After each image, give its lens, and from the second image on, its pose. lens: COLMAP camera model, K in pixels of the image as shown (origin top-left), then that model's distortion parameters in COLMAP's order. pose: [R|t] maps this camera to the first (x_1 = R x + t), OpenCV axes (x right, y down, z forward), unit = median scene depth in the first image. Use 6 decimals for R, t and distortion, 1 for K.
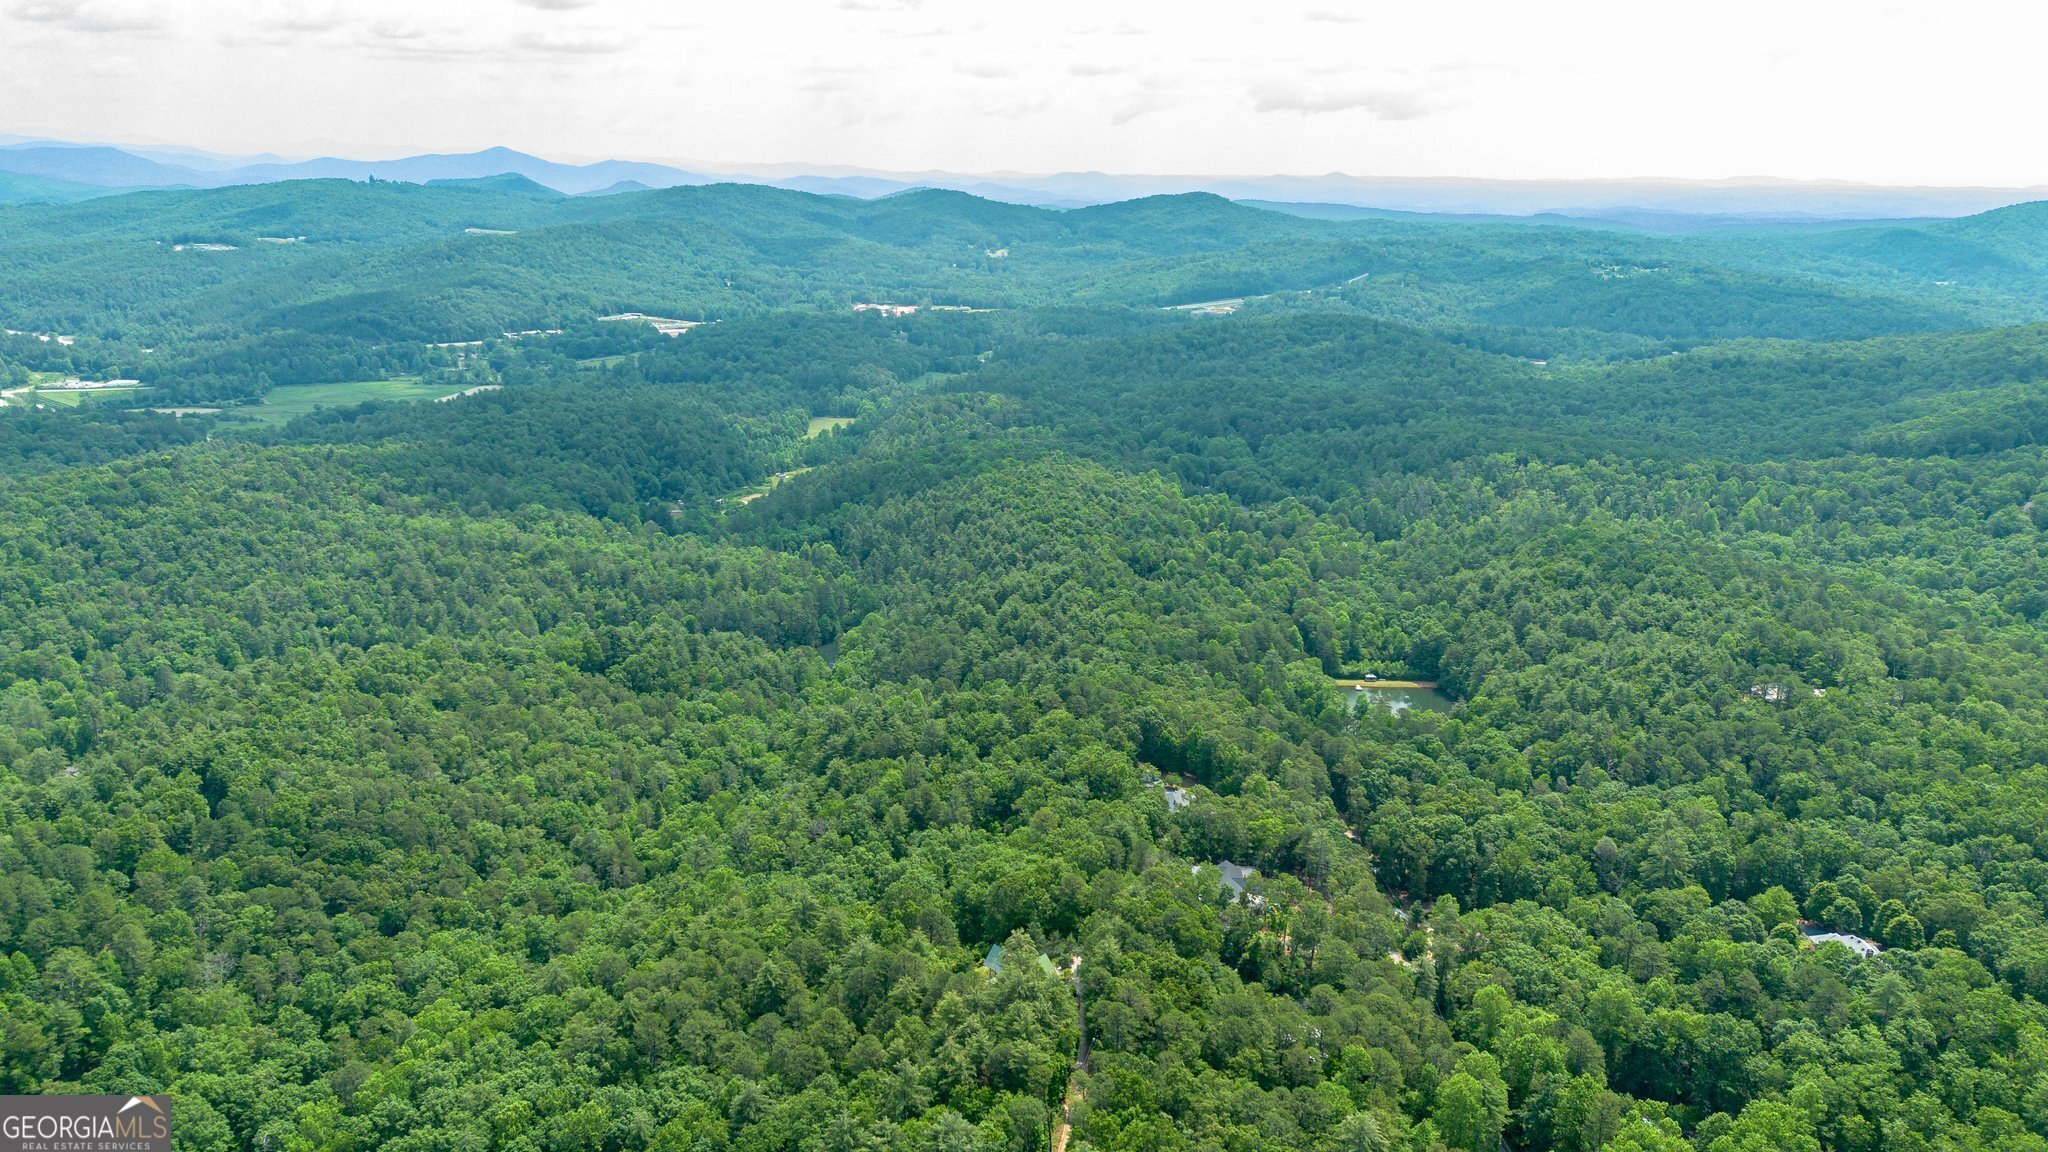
lens RADIAL K [[1460.5, 0, 1030.6], [0, 1460.5, 574.0], [0, 0, 1]] dist [0.042990, -0.030893]
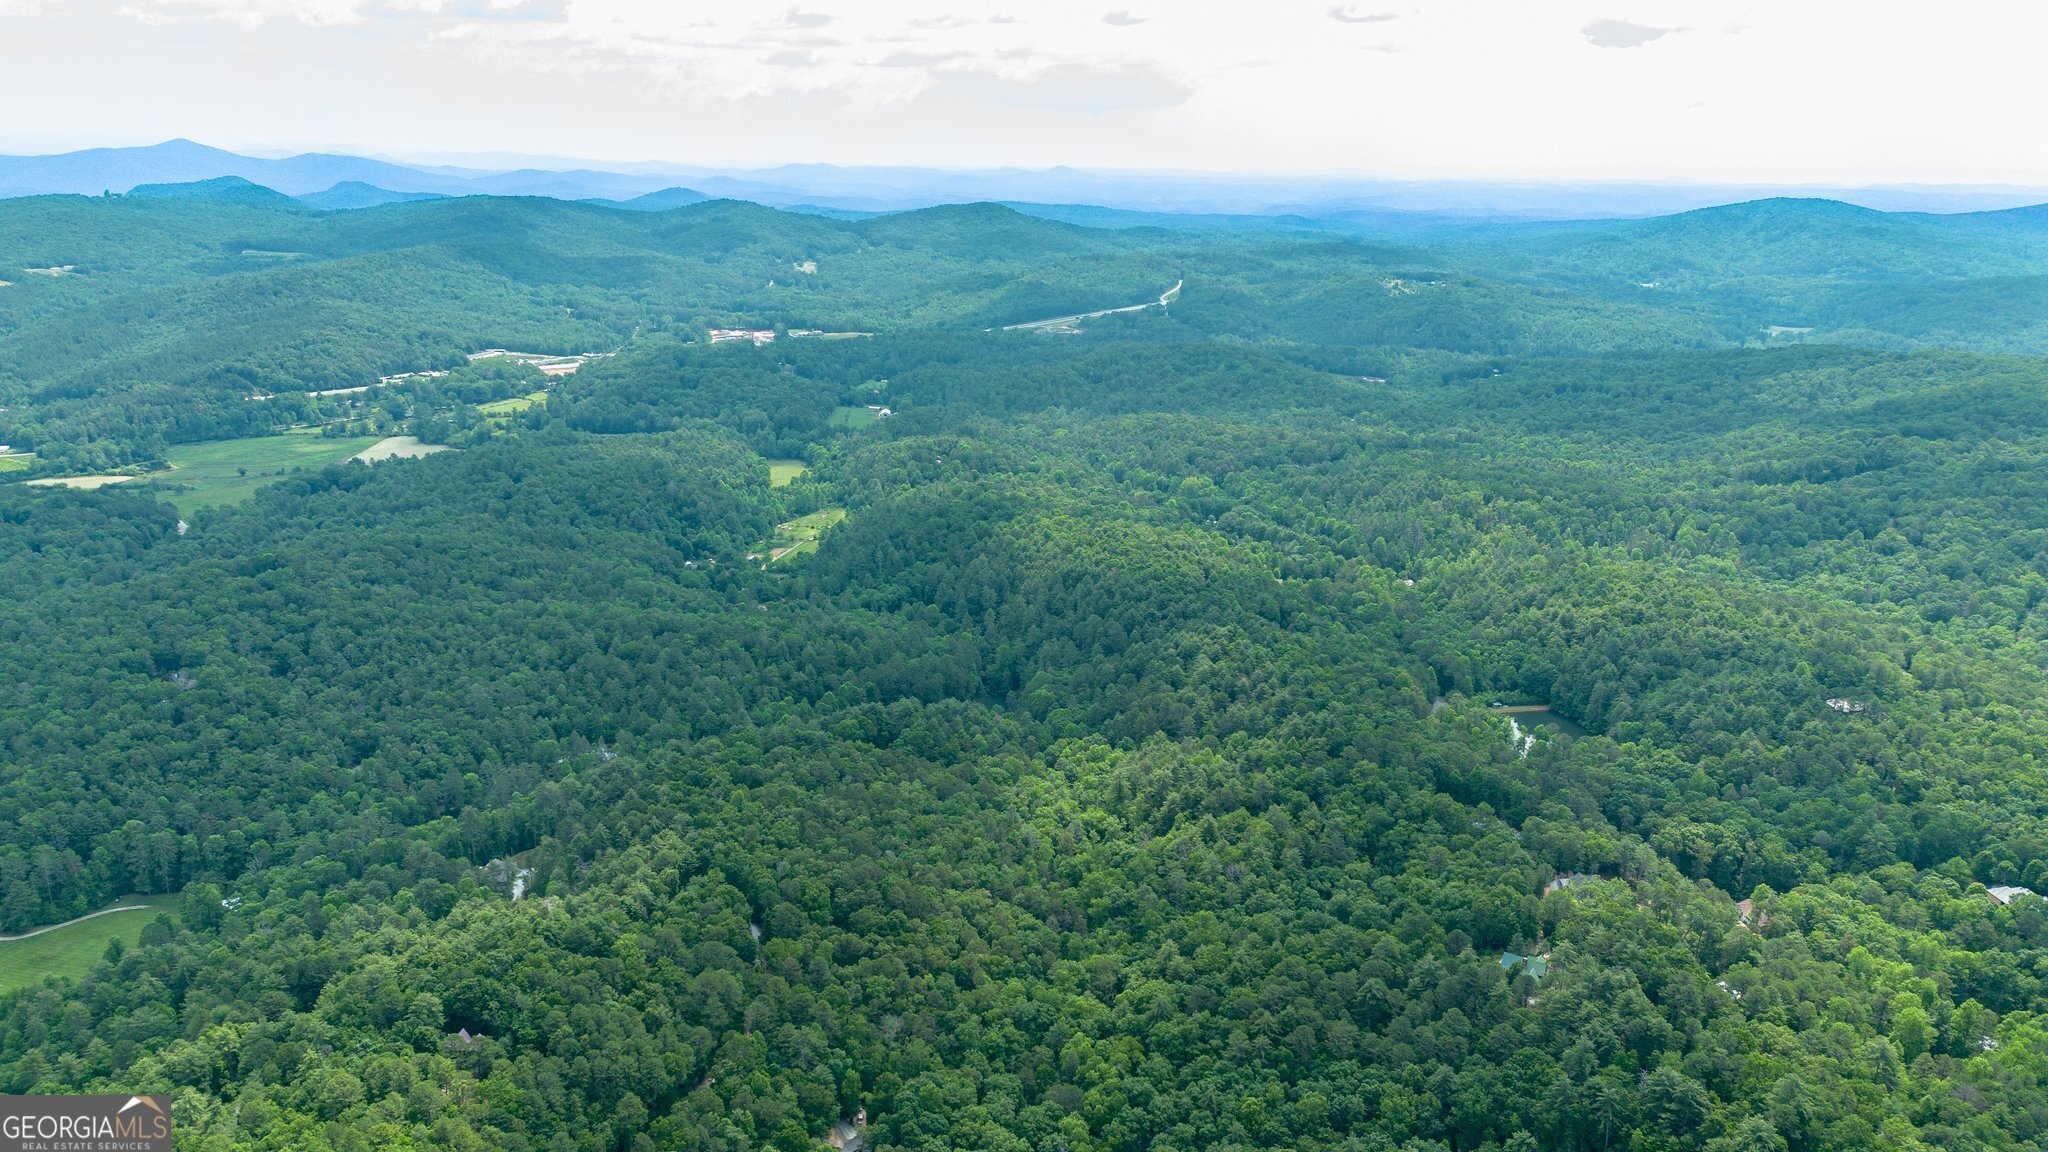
lens RADIAL K [[1460.5, 0, 1015.8], [0, 1460.5, 574.0], [0, 0, 1]] dist [0.042990, -0.030893]
pose [[0.981153, -0.055404, 0.185120, -0.139749], [0.052823, 0.998426, 0.018852, -0.030401], [-0.185873, -0.008718, 0.982535, -0.054770]]
